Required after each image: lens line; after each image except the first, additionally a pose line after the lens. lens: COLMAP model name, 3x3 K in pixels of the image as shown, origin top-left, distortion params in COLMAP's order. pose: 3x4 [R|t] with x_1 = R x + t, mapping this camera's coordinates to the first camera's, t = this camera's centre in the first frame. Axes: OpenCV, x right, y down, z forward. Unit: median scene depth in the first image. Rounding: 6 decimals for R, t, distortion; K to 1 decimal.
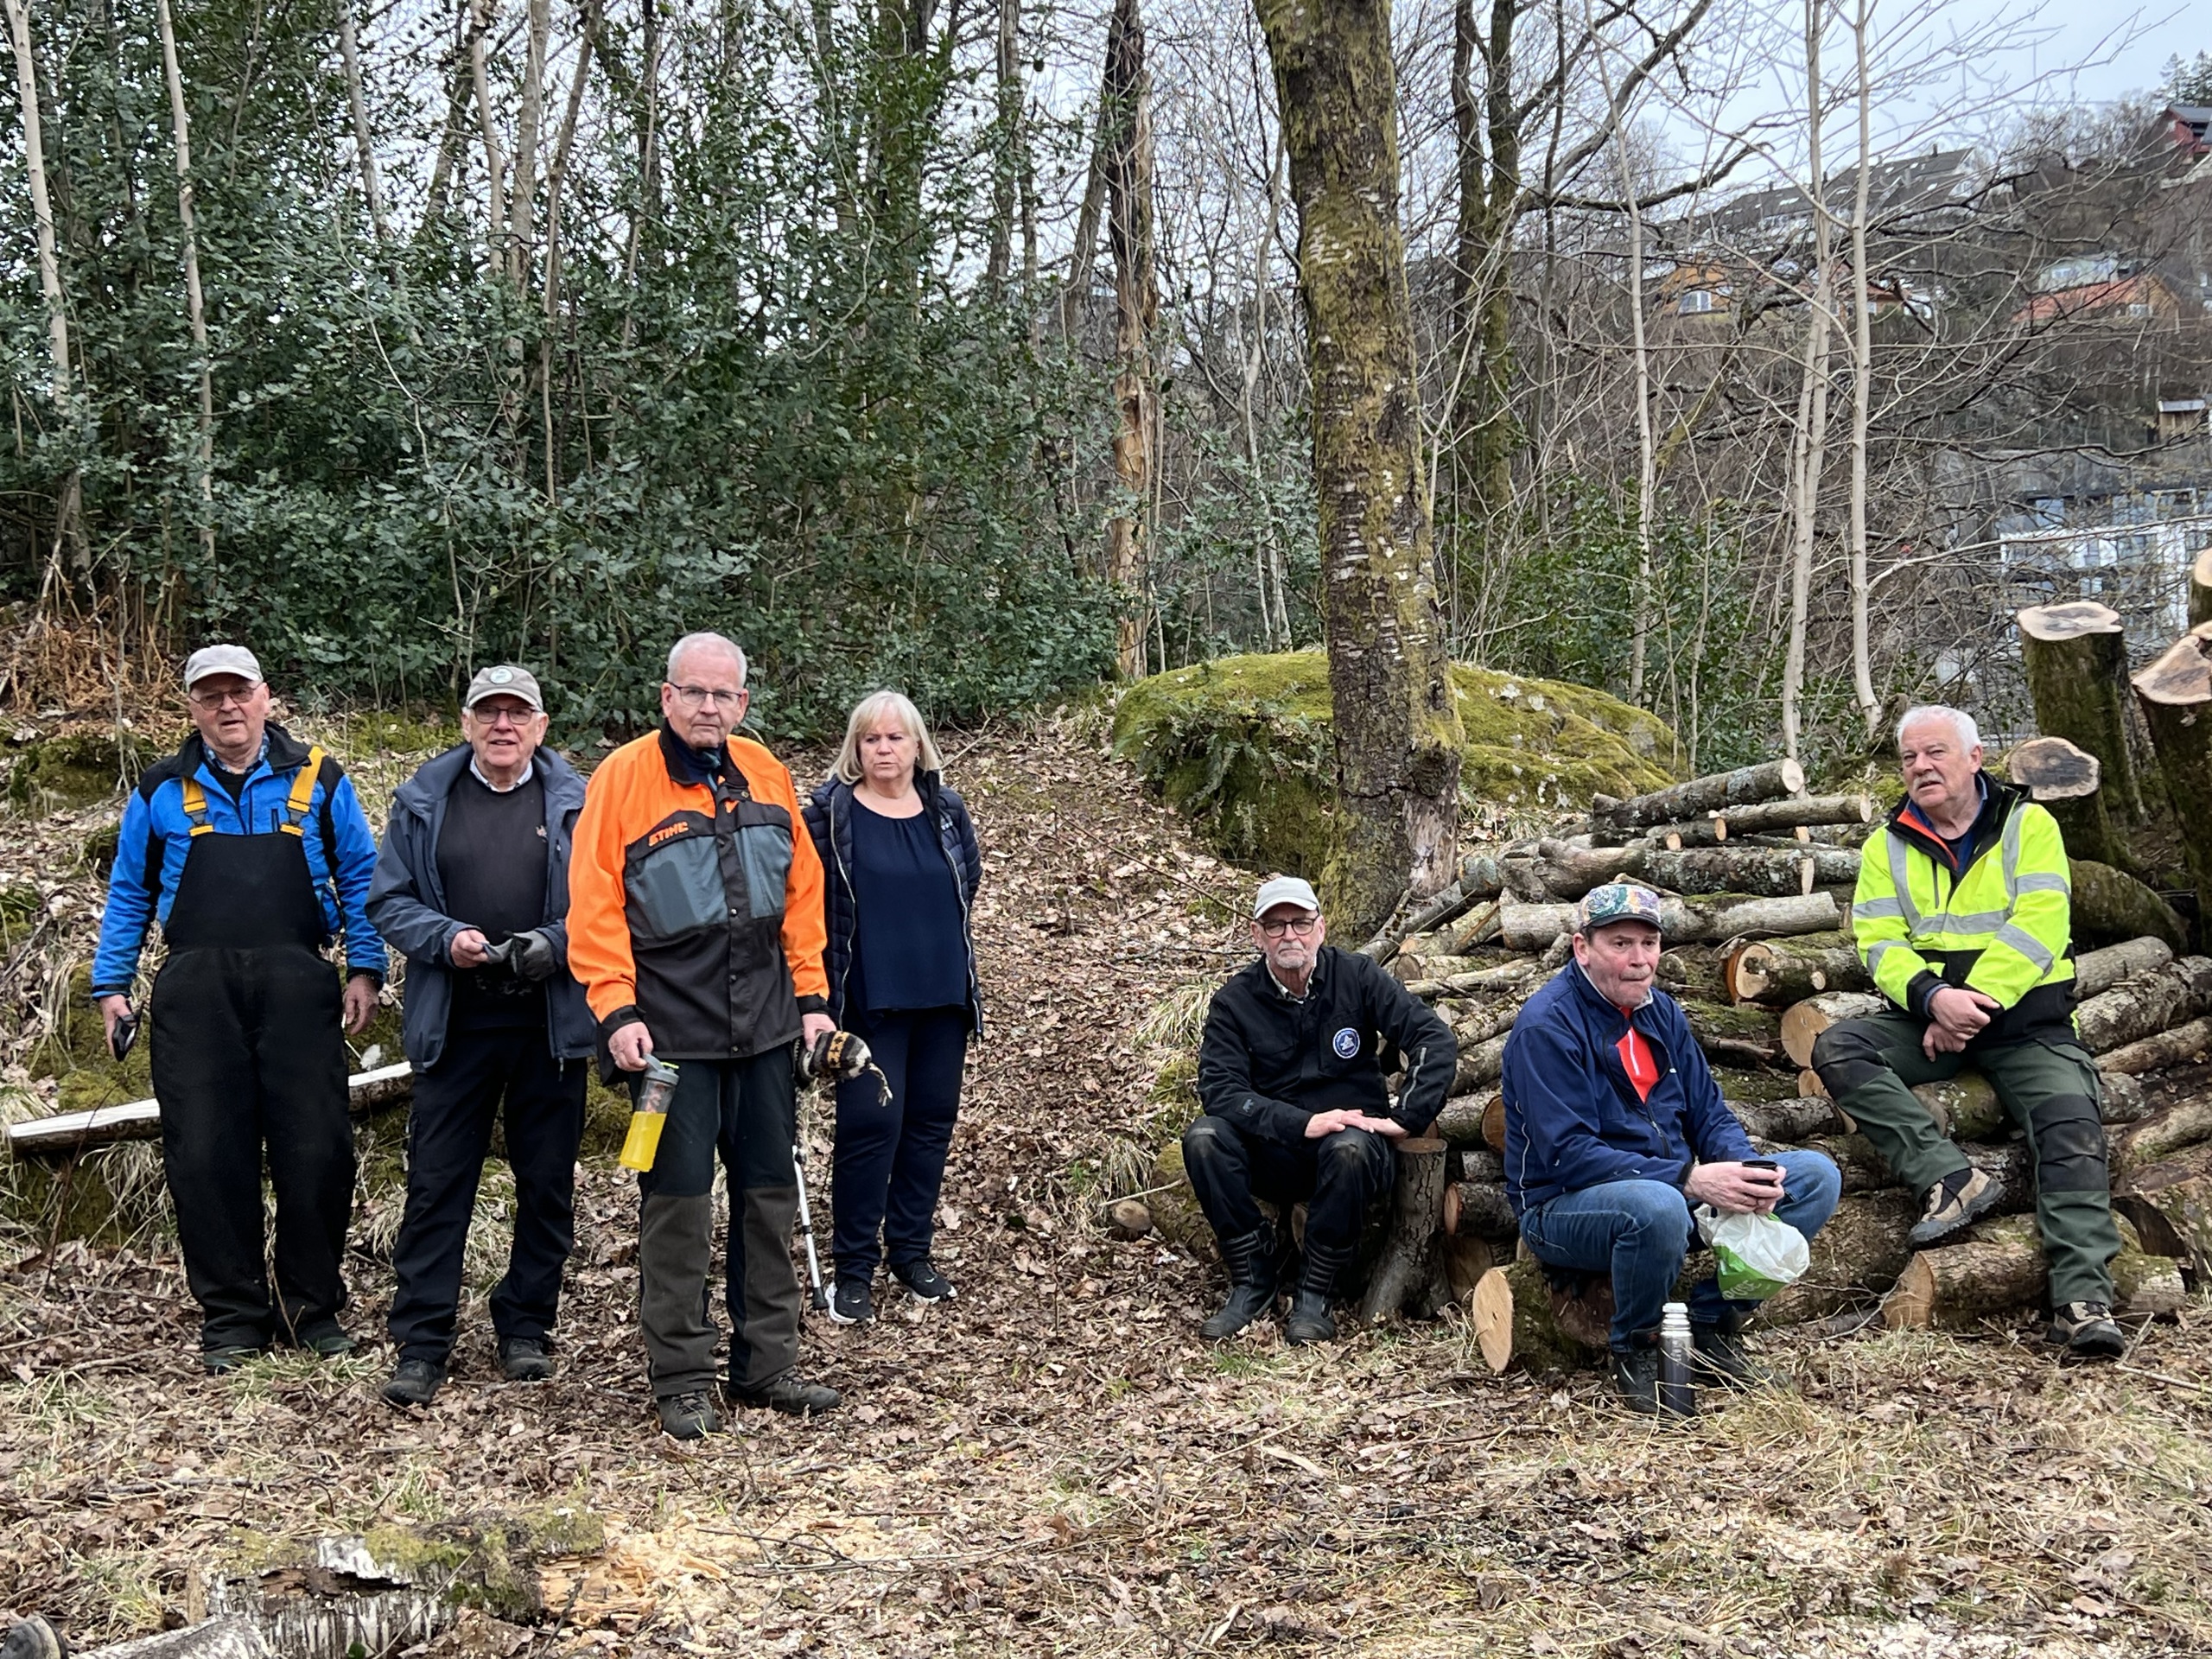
lens RADIAL K [[3053.5, 0, 1101.8], [0, 3053.5, 785.6], [0, 0, 1]] dist [0.240832, -0.897320]
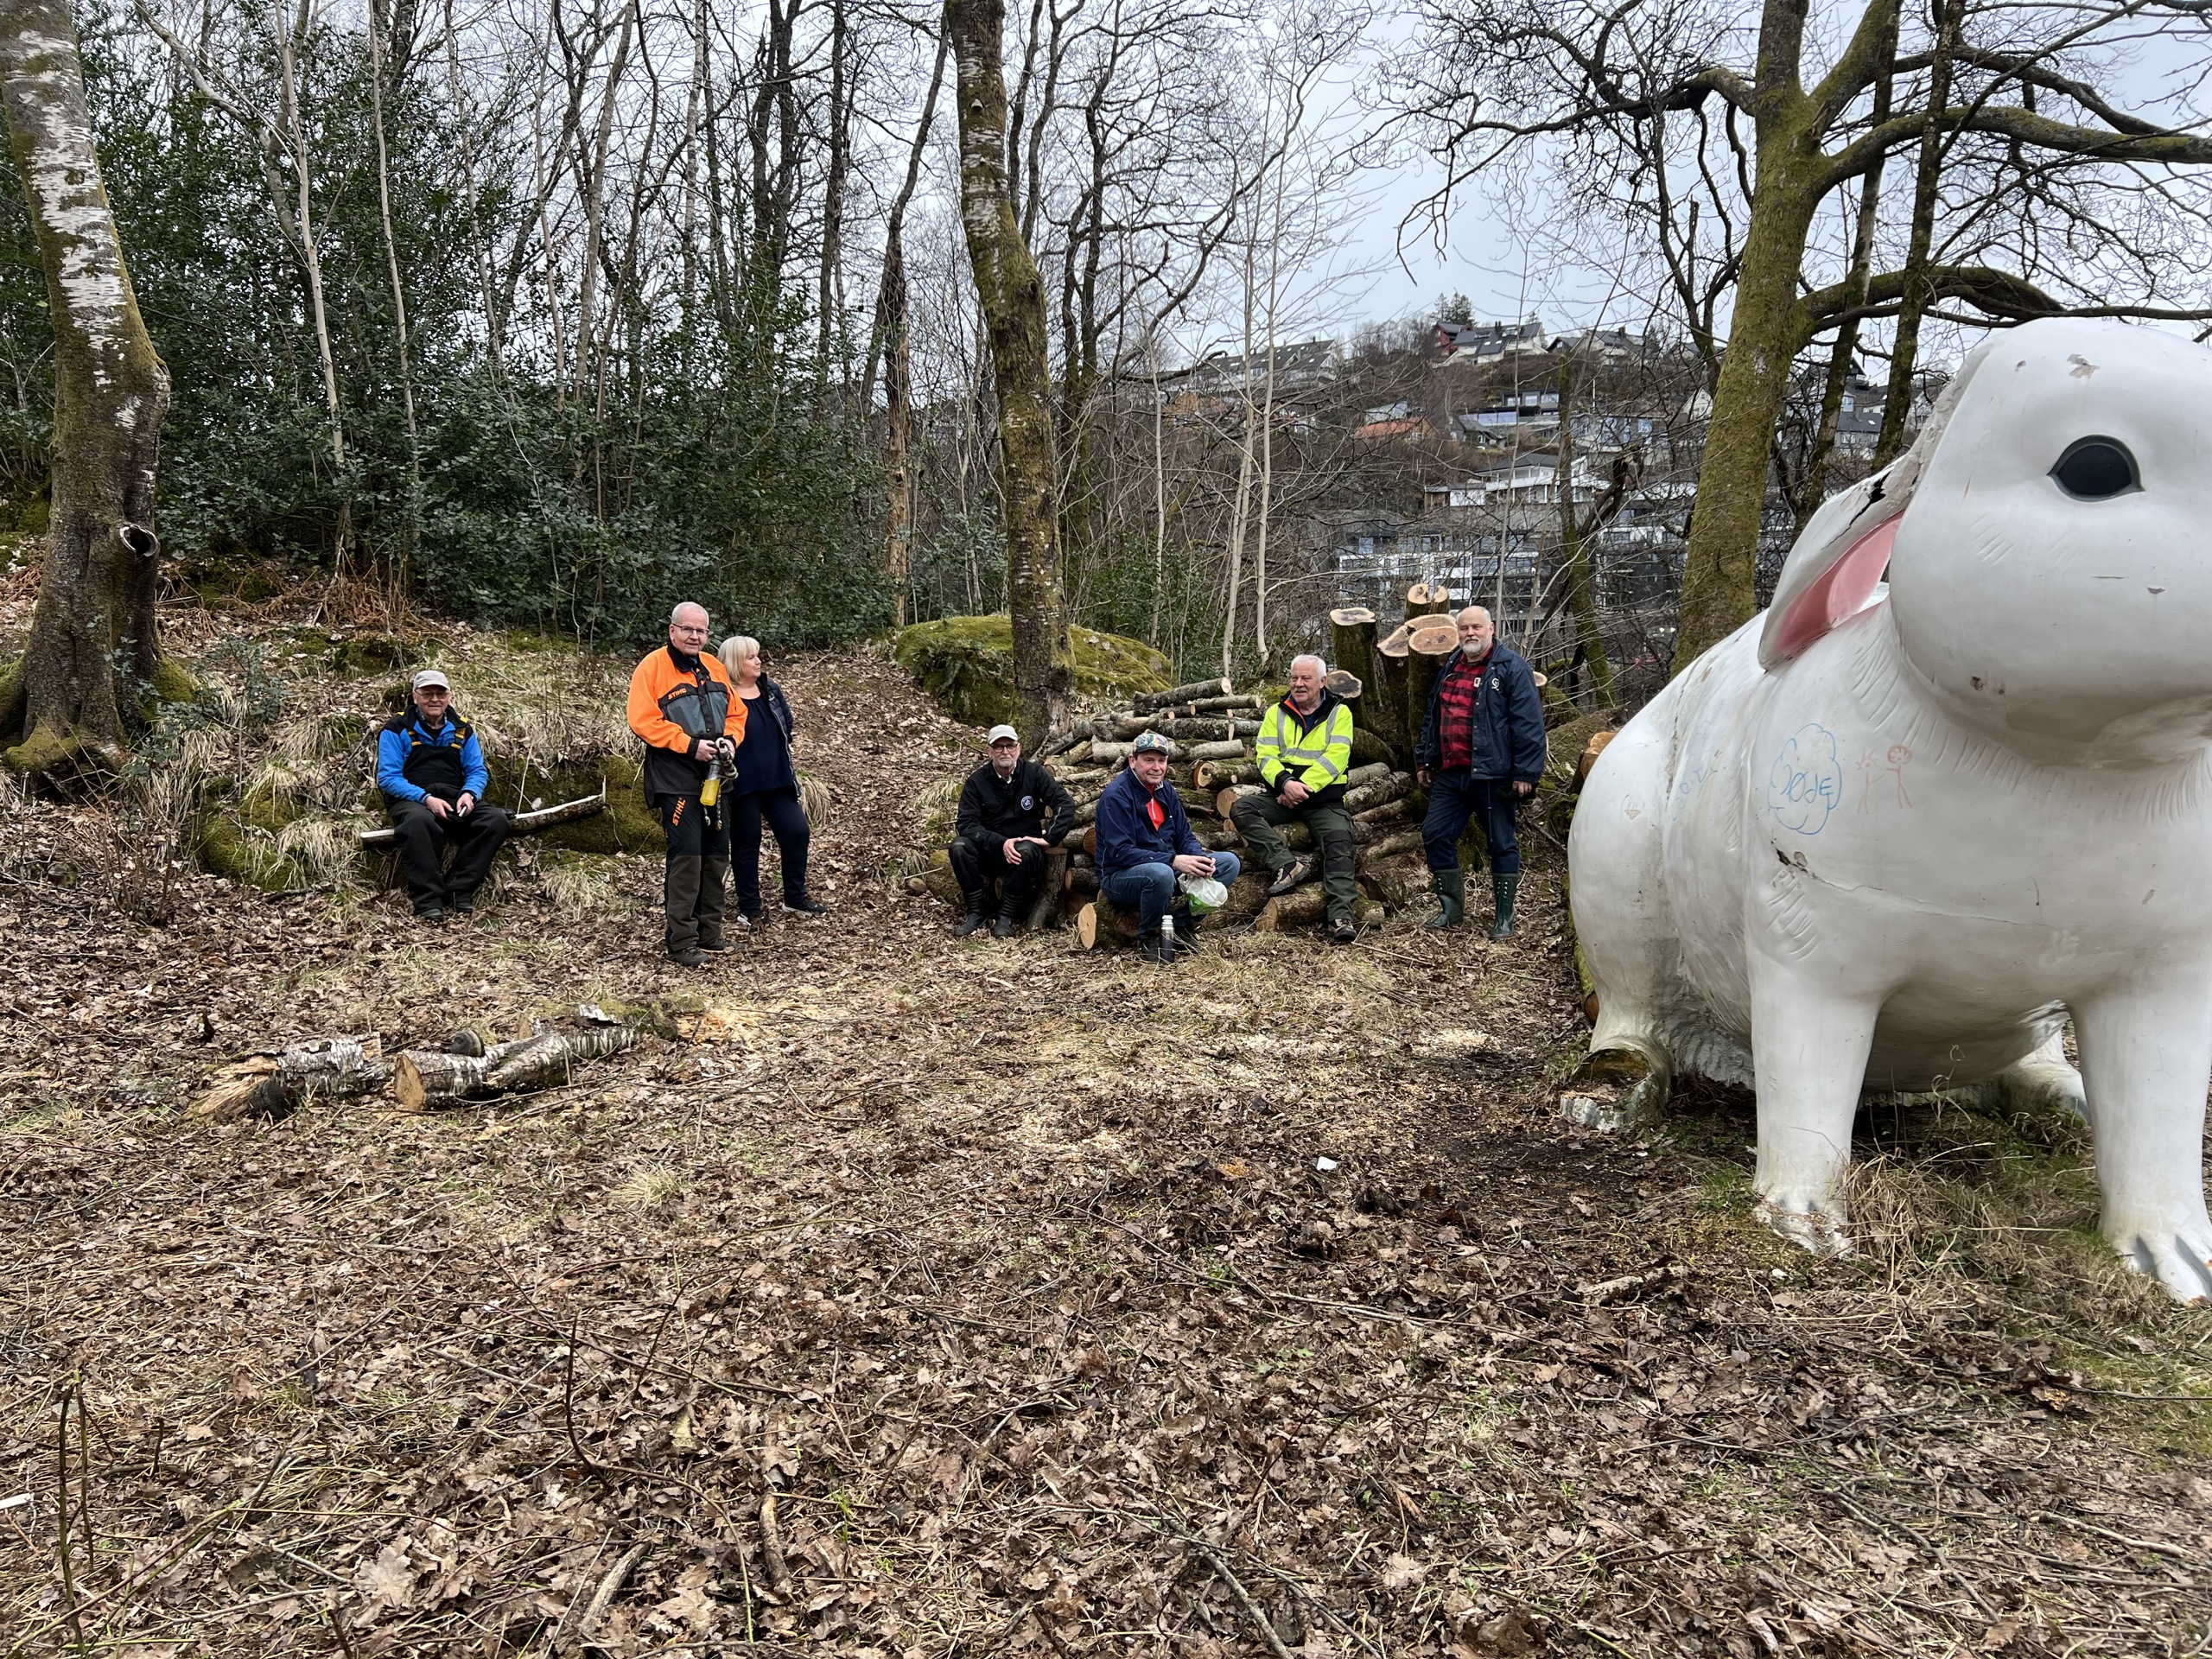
lens RADIAL K [[1768.0, 0, 1093.8], [0, 1768.0, 840.6], [0, 0, 1]] dist [0.092997, -0.099668]
pose [[0.988998, 0.014693, 0.147197, -0.049424], [-0.027791, 0.995792, 0.087327, -0.000682], [-0.145294, -0.090457, 0.985245, -0.221050]]
